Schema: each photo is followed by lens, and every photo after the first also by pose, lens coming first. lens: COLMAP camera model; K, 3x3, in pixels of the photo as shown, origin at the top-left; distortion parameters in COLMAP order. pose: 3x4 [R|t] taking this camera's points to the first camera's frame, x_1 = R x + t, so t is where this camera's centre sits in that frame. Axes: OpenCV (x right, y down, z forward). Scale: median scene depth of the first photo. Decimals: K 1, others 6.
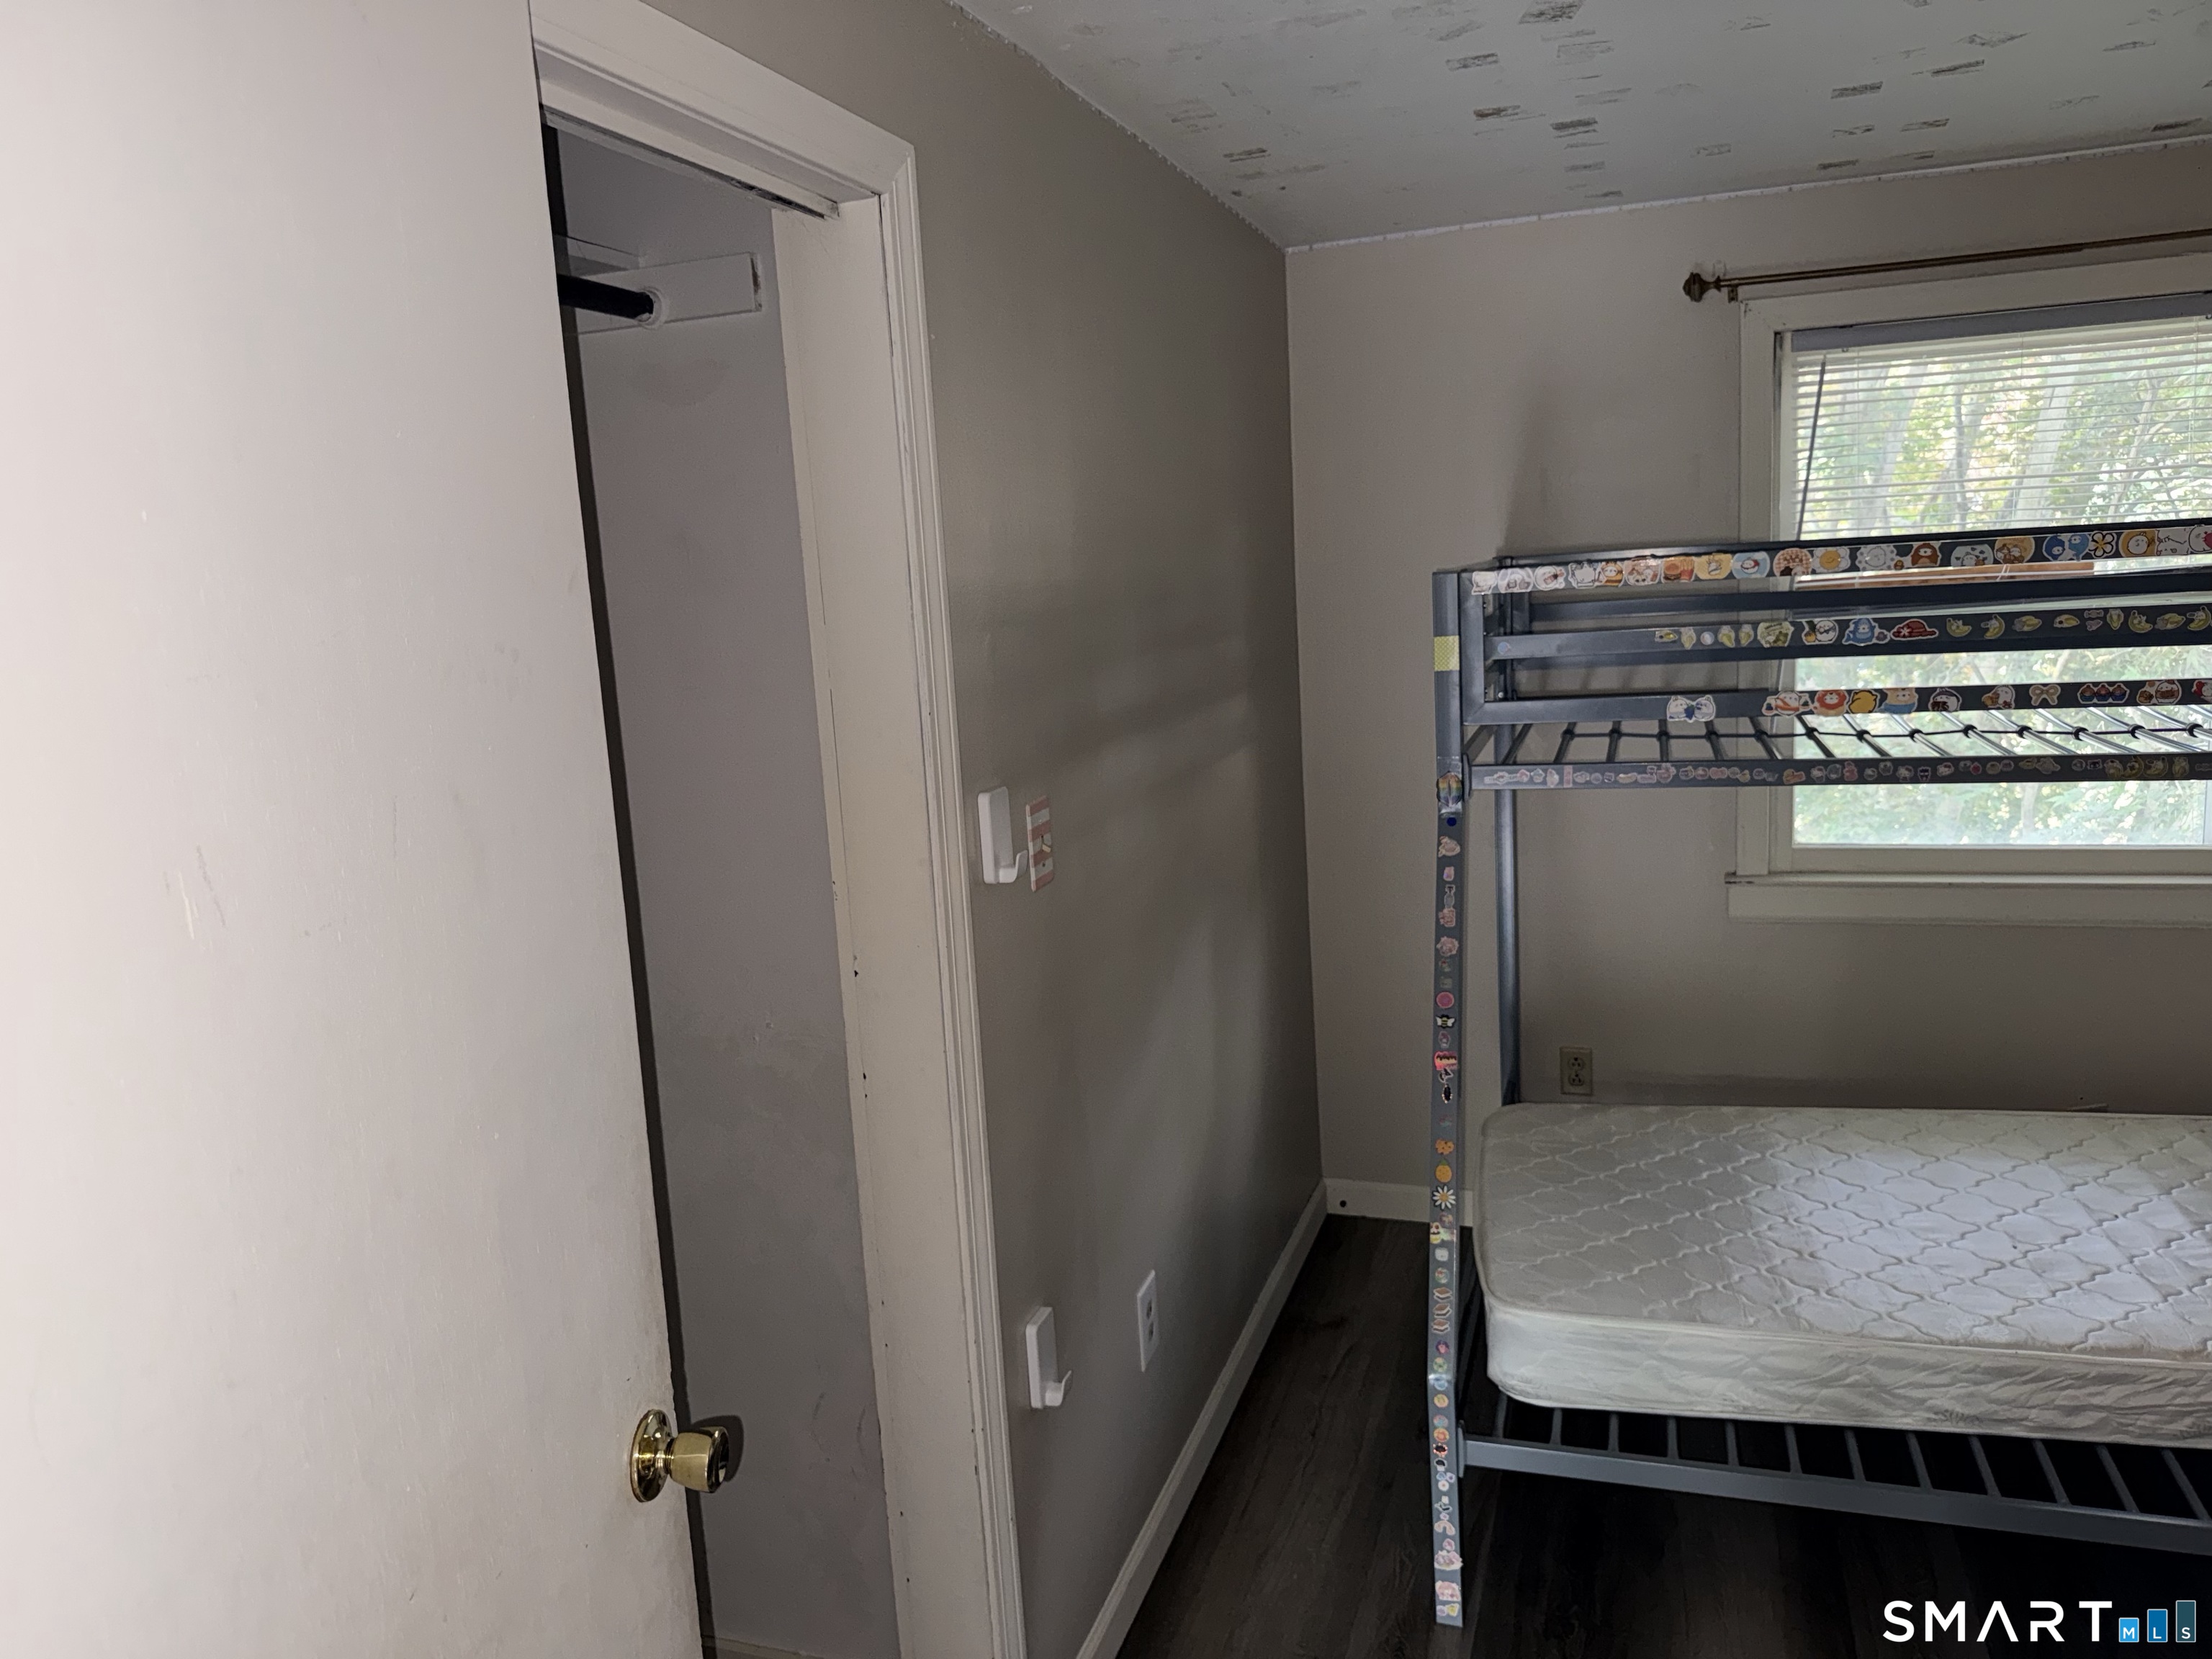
lens RADIAL K [[1598.0, 0, 1106.0], [0, 1598.0, 829.5], [0, 0, 1]] dist [0.000805, 0.009240]
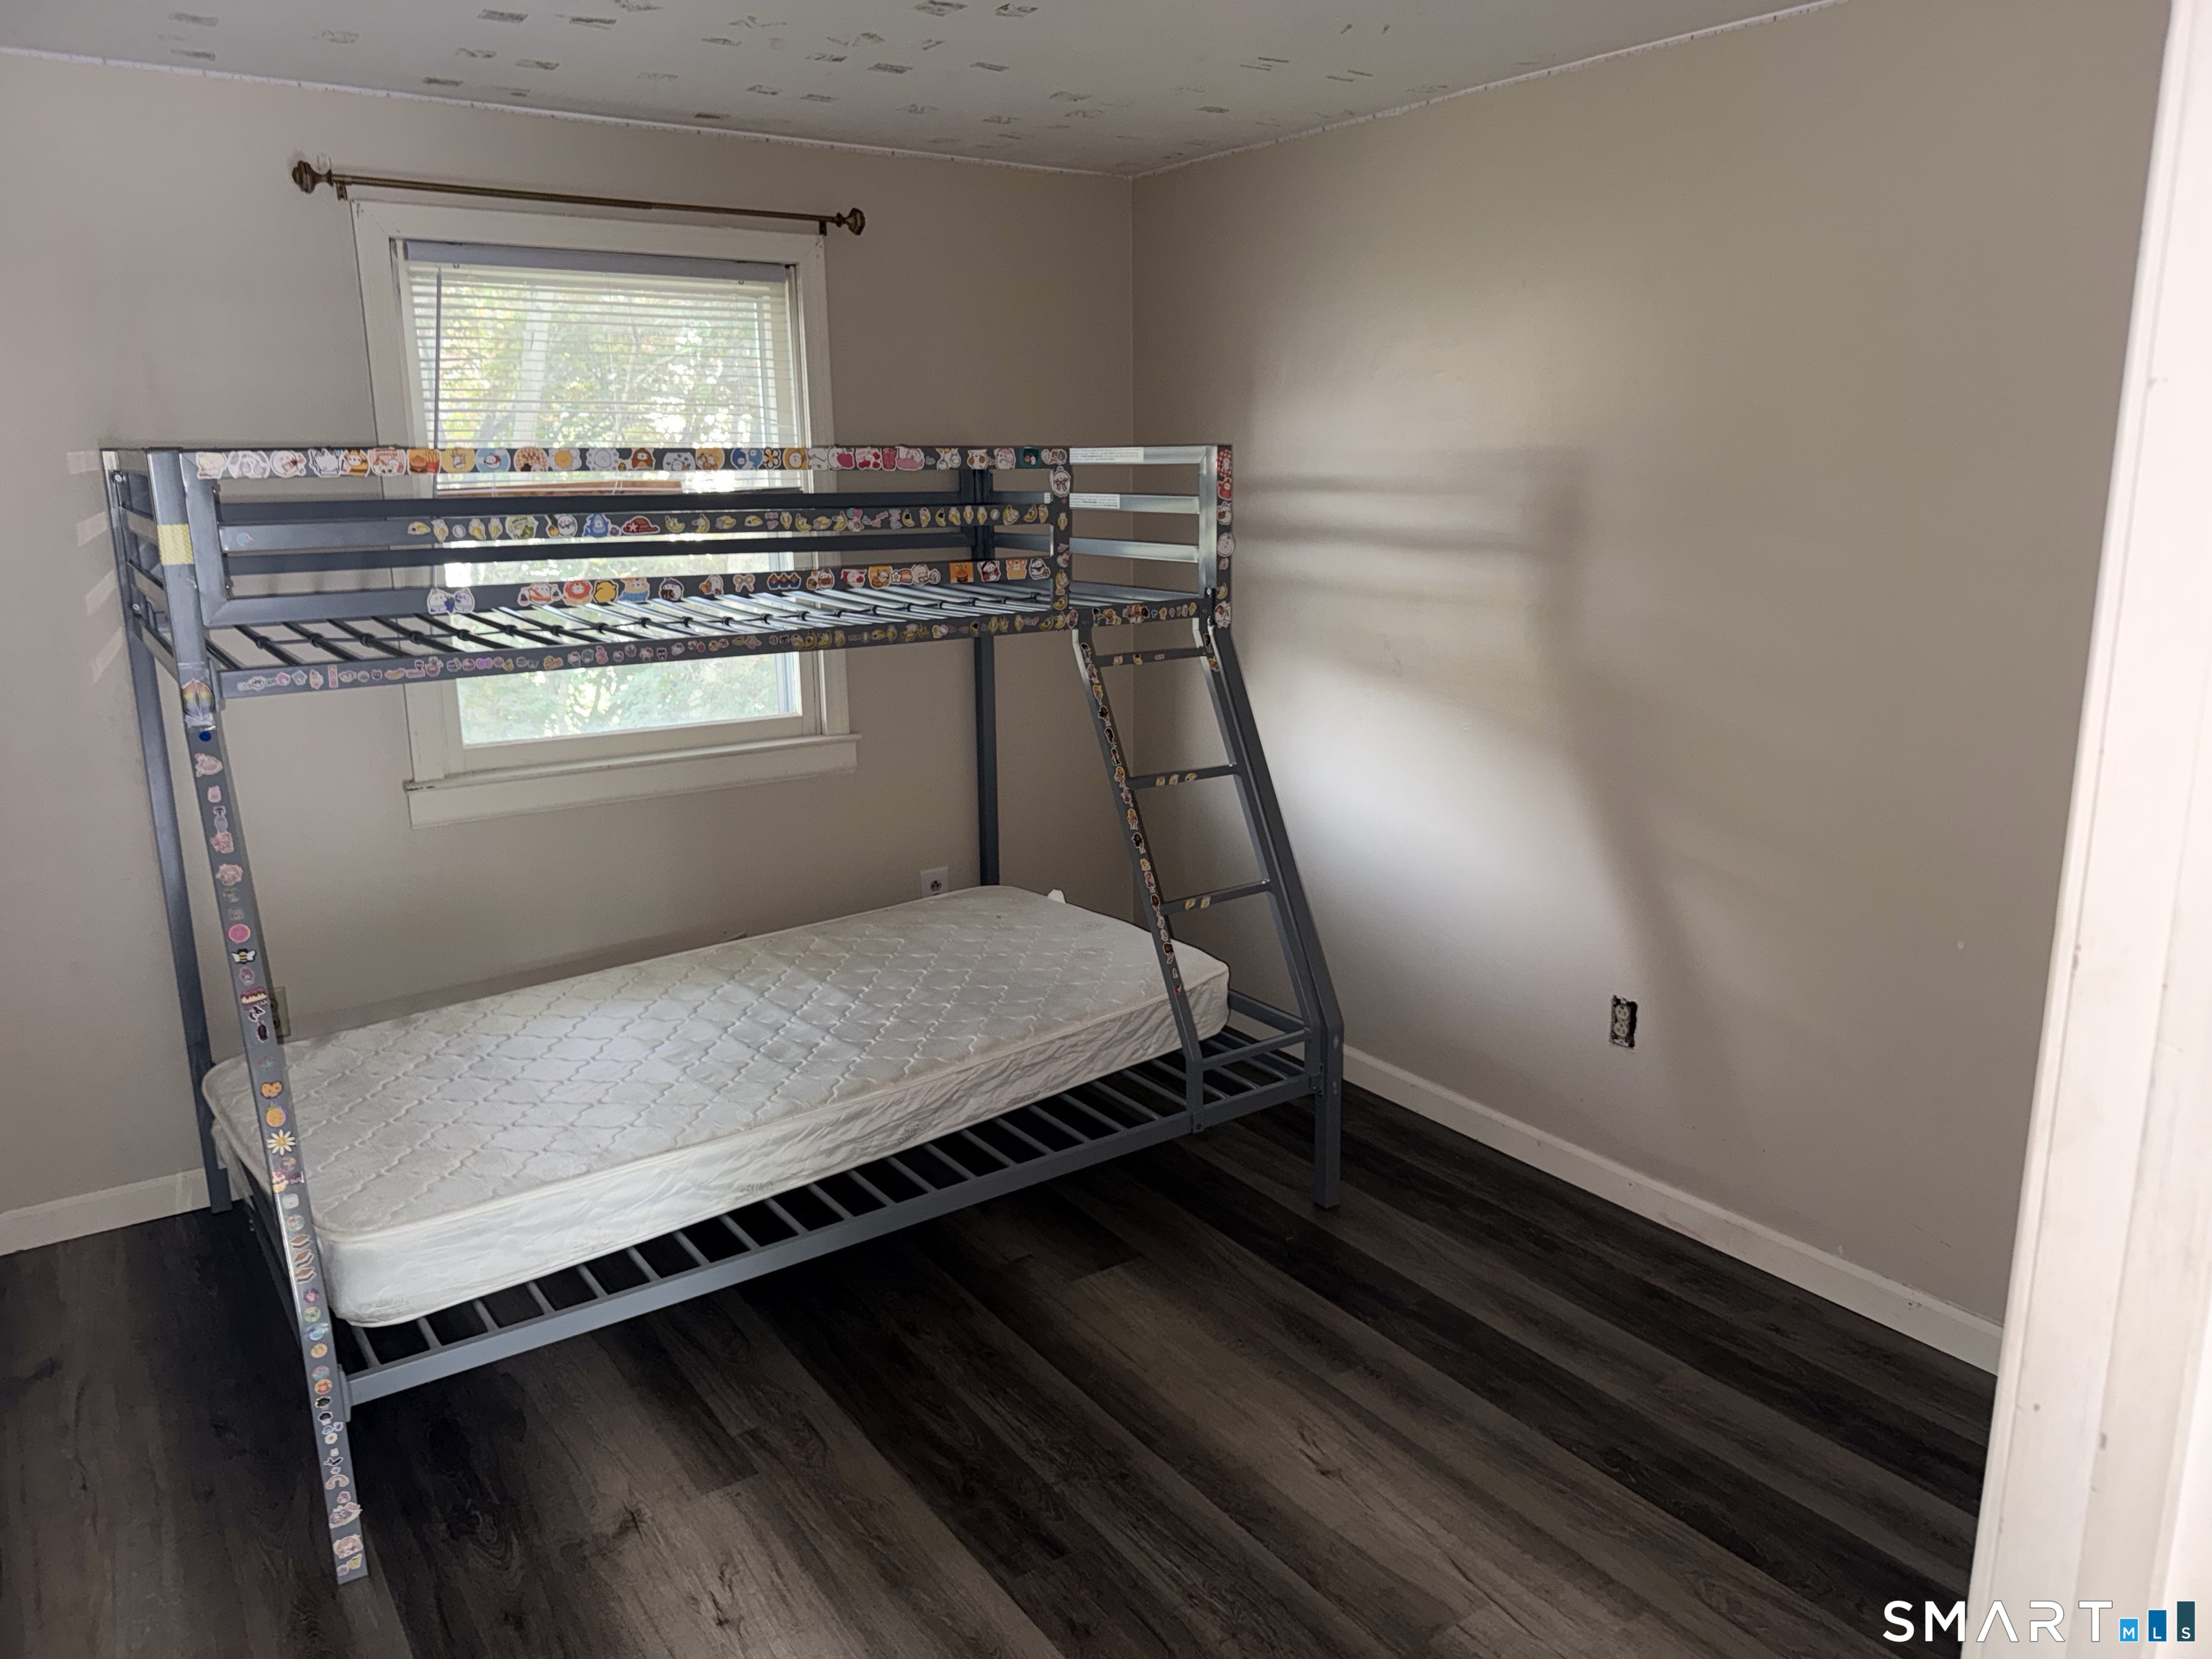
lens RADIAL K [[1577.5, 0, 1134.2], [0, 1577.5, 816.9], [0, 0, 1]] dist [0.041440, -0.043240]
pose [[0.592636, -0.132845, 0.794440, -0.194348], [0.108967, 0.990461, 0.084336, 0.021628], [-0.798065, 0.036587, 0.601459, 0.048667]]
